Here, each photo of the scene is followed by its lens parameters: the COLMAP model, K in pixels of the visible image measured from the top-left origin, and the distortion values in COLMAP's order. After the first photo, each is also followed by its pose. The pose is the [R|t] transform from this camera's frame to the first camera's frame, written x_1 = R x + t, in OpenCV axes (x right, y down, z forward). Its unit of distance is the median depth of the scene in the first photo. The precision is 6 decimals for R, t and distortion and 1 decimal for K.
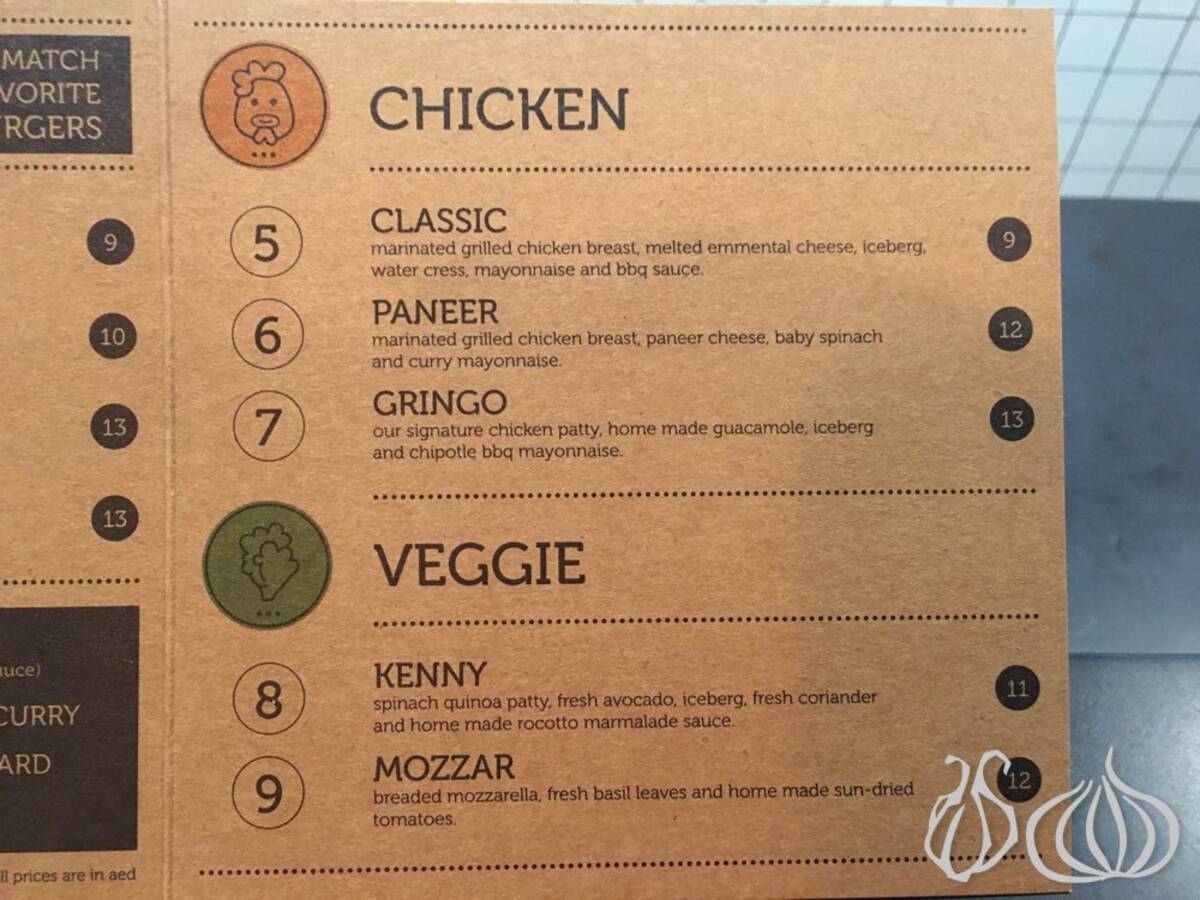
lens RADIAL K [[1019.3, 0, 592.9], [0, 1019.3, 455.1], [0, 0, 1]] dist [0.068090, -0.104954]
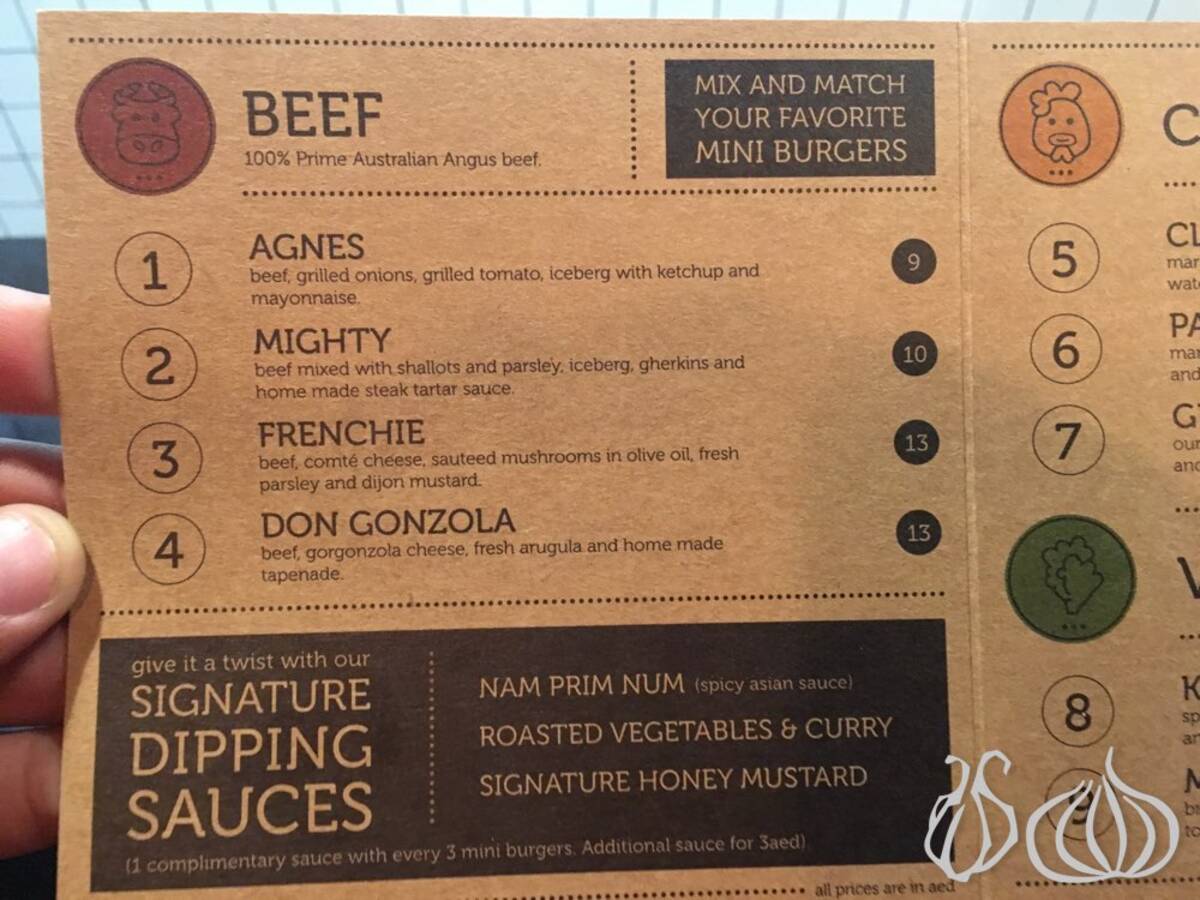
lens RADIAL K [[1019.3, 0, 589.4], [0, 1019.3, 455.4], [0, 0, 1]] dist [0.068090, -0.104954]
pose [[0.999718, -0.009991, -0.021558, -0.767053], [0.009622, 0.999807, -0.017142, -0.000433], [0.021725, 0.016930, 0.999621, -0.020970]]
